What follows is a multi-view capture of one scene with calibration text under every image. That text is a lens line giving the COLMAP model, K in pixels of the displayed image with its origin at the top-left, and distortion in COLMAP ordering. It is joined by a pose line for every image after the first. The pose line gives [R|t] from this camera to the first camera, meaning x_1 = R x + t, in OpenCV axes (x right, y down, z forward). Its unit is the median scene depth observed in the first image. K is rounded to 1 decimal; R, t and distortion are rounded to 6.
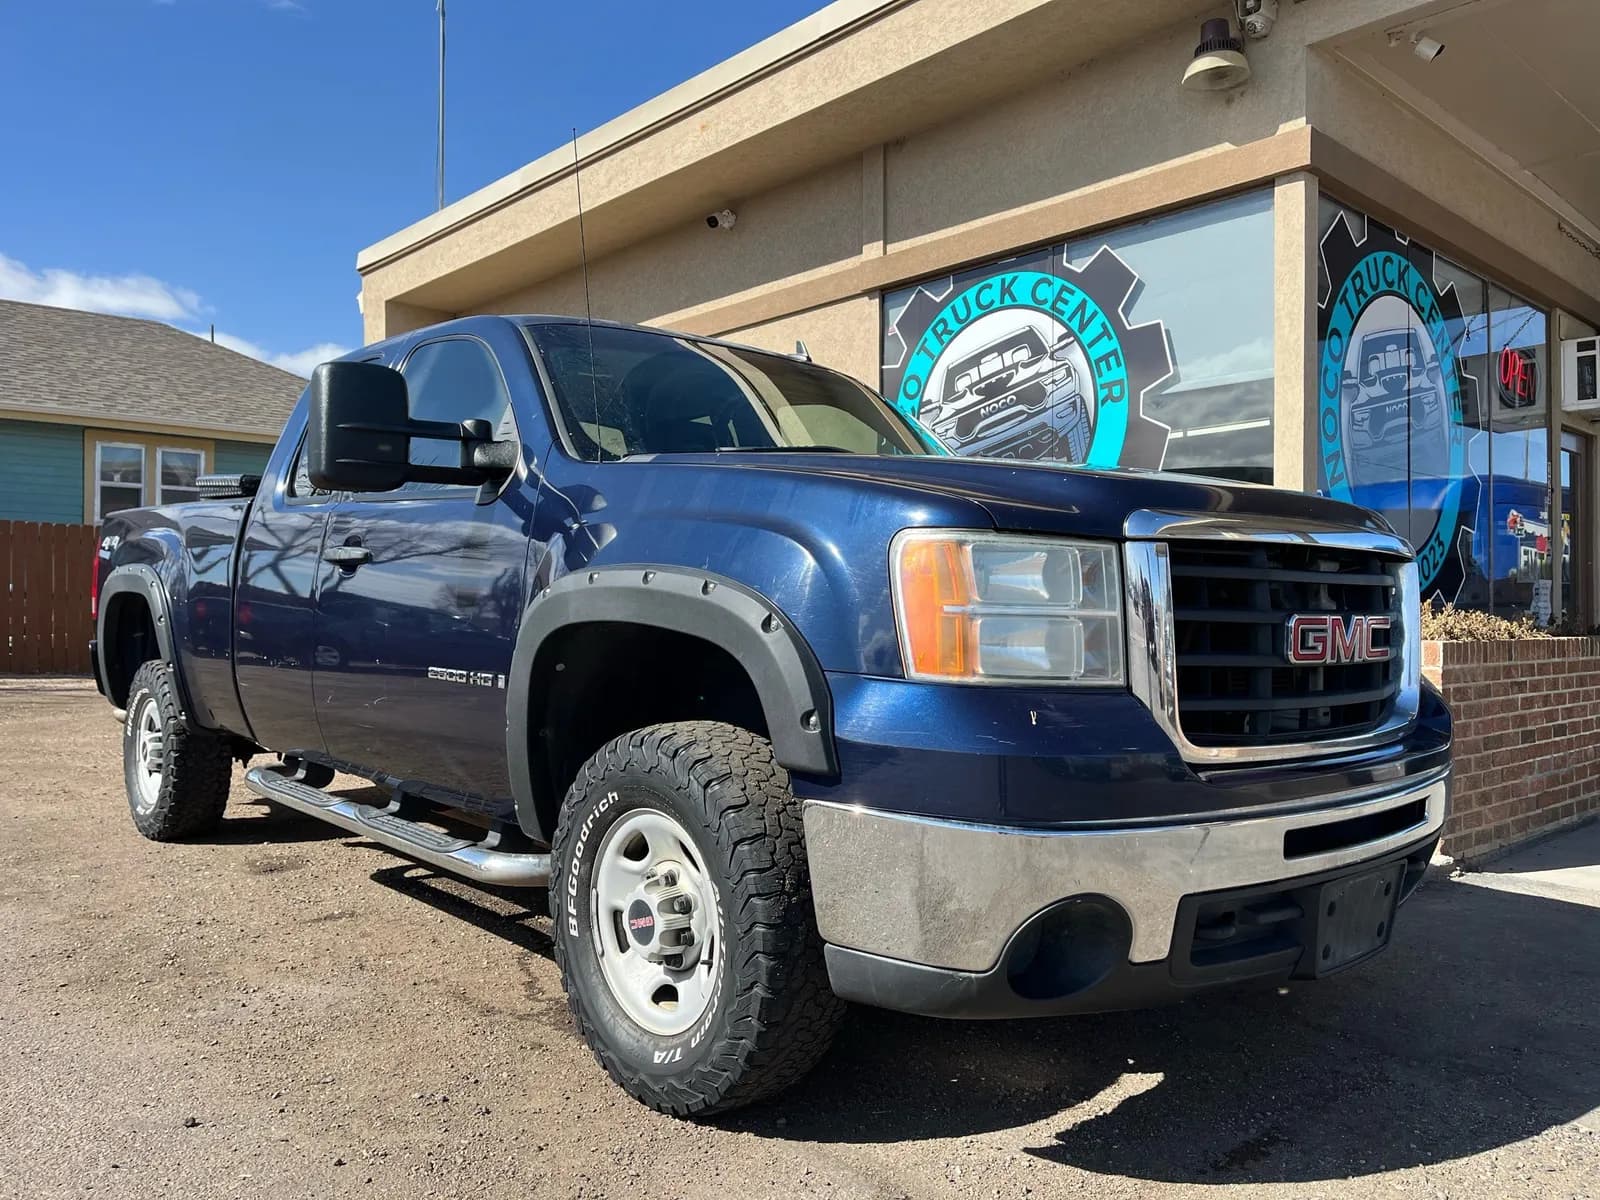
lens RADIAL K [[1238.3, 0, 808.3], [0, 1238.3, 587.2], [0, 0, 1]] dist [0.021292, -0.034583]
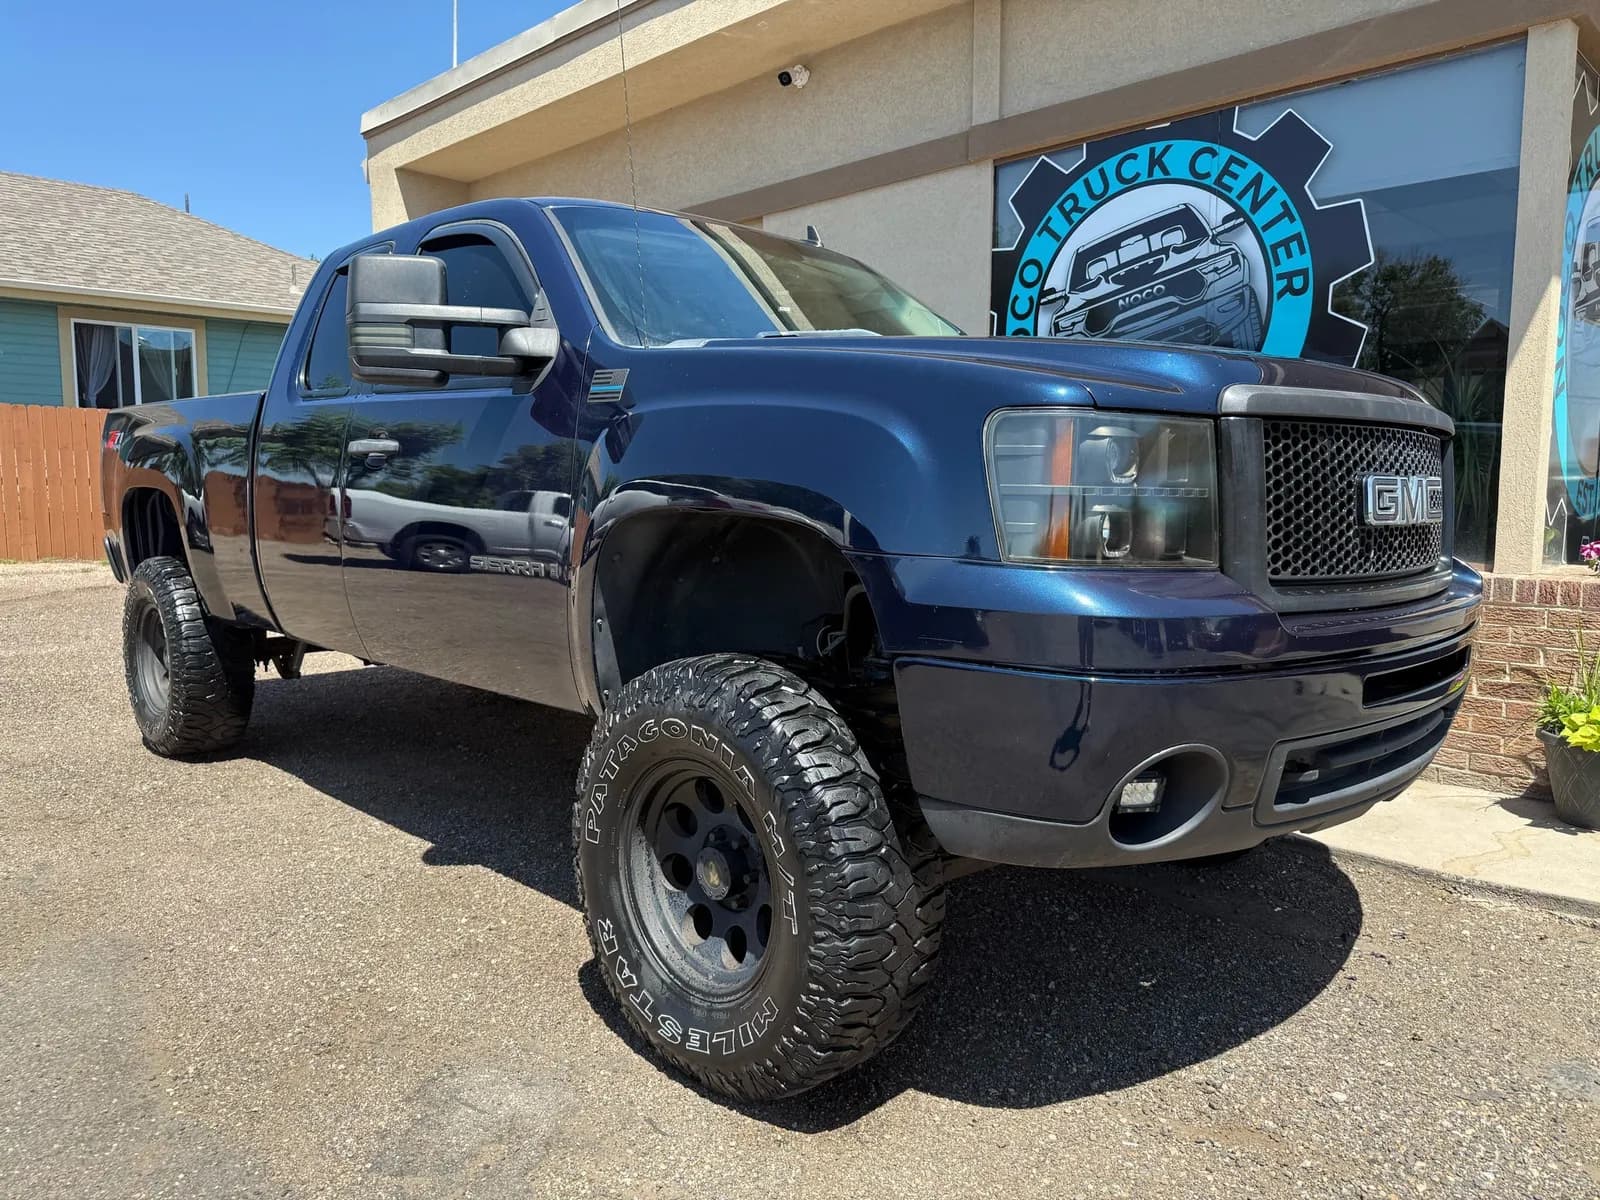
lens RADIAL K [[1148.8, 0, 792.3], [0, 1148.8, 598.1], [0, 0, 1]] dist [0.007103, -0.020742]
pose [[0.999358, -0.001312, 0.035812, -0.125082], [-0.003124, 0.992334, 0.123542, -0.033480], [-0.035699, -0.123574, 0.991693, 0.168702]]
